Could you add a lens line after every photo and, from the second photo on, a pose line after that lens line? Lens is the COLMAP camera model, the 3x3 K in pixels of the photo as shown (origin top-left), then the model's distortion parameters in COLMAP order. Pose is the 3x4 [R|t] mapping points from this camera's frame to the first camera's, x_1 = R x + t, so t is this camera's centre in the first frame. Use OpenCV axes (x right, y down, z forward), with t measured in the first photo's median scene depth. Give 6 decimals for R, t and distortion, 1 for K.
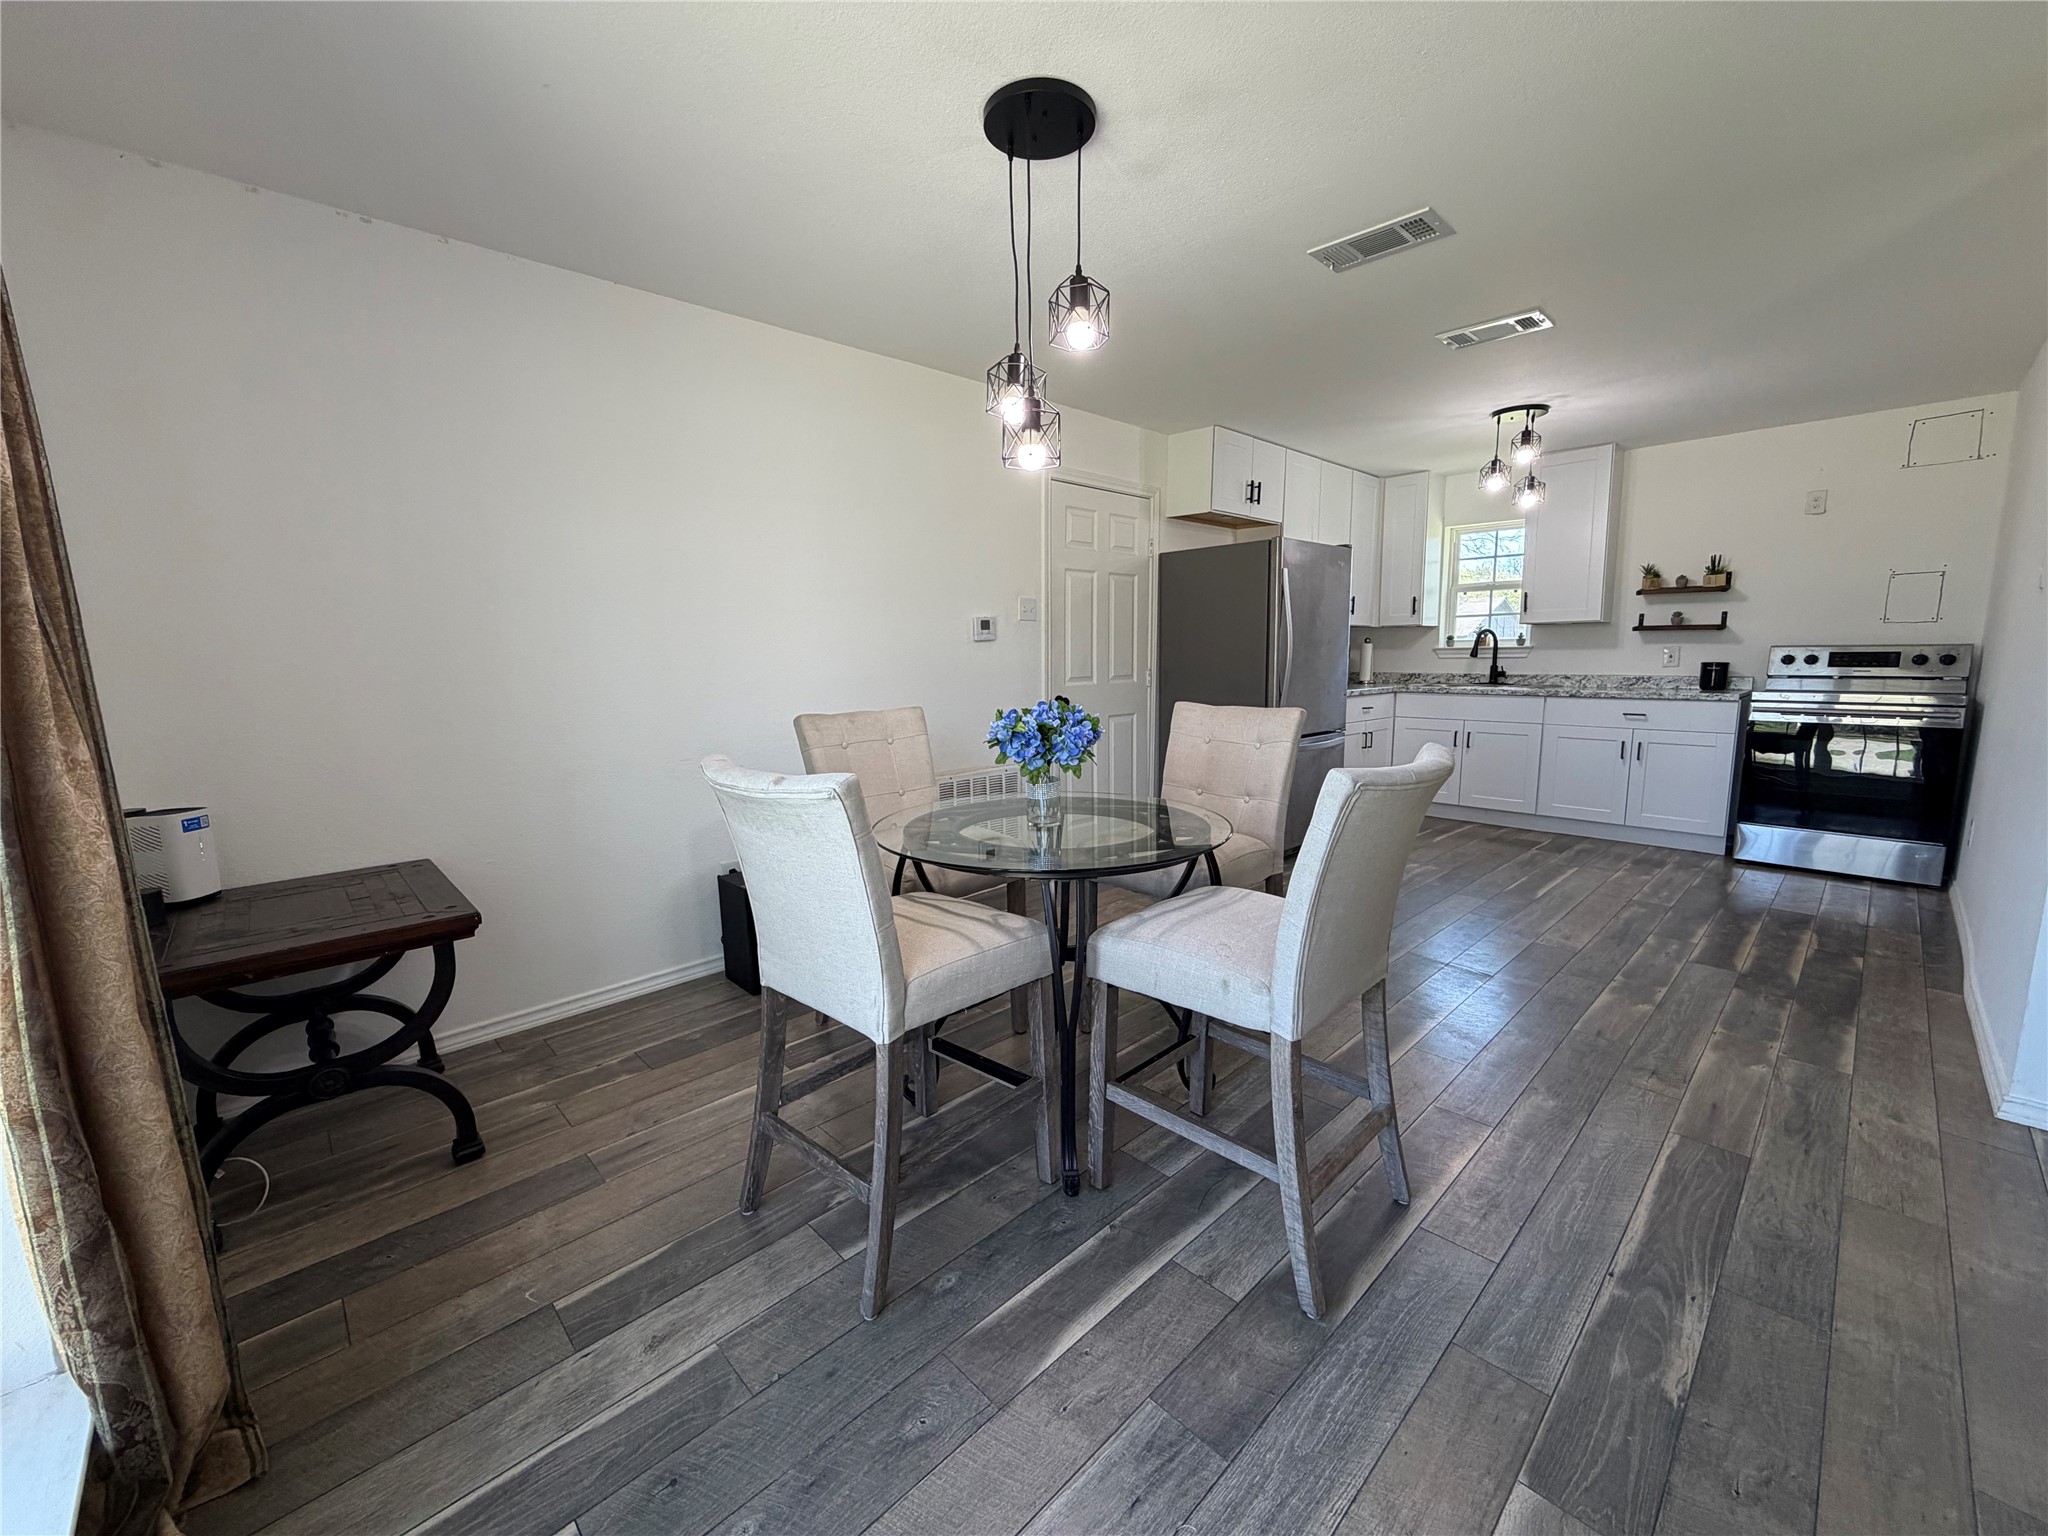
lens RADIAL K [[818.7, 0, 1023.3], [0, 818.7, 766.5], [0, 0, 1]] dist [-0.001470, -0.000078]
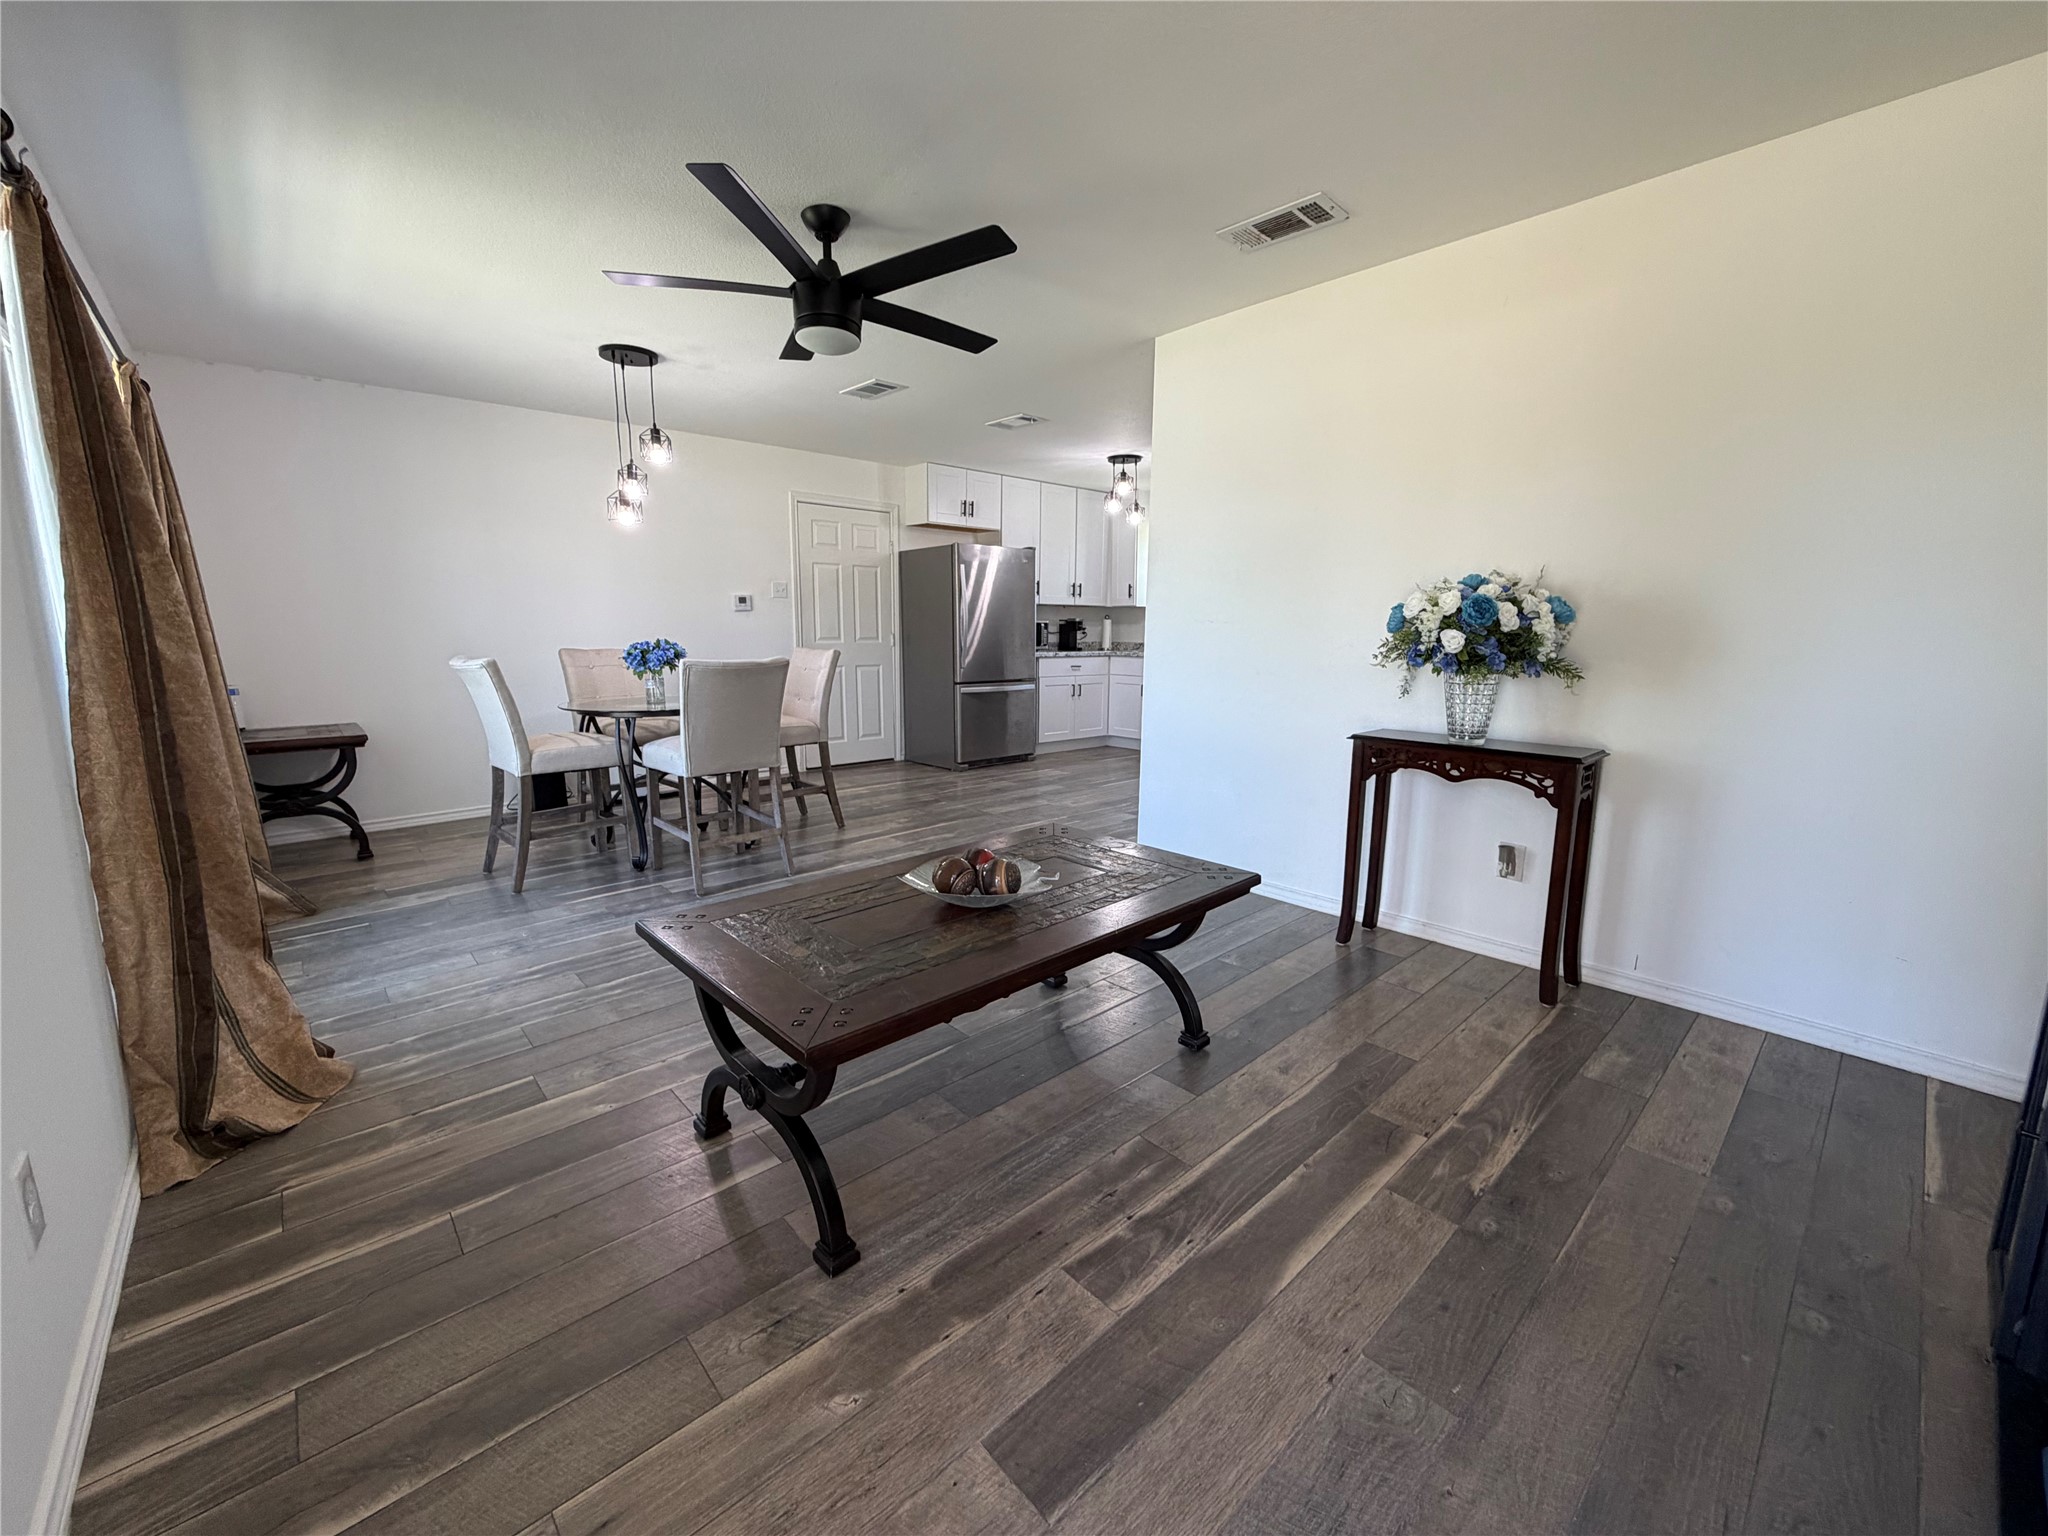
lens RADIAL K [[818.7, 0, 1025.9], [0, 818.7, 767.1], [0, 0, 1]] dist [-0.001470, -0.000078]
pose [[0.999651, 0.018408, -0.018922, 0.479857], [-0.017868, 0.999439, 0.028336, 0.077971], [0.019433, -0.027988, 0.999419, -0.478266]]
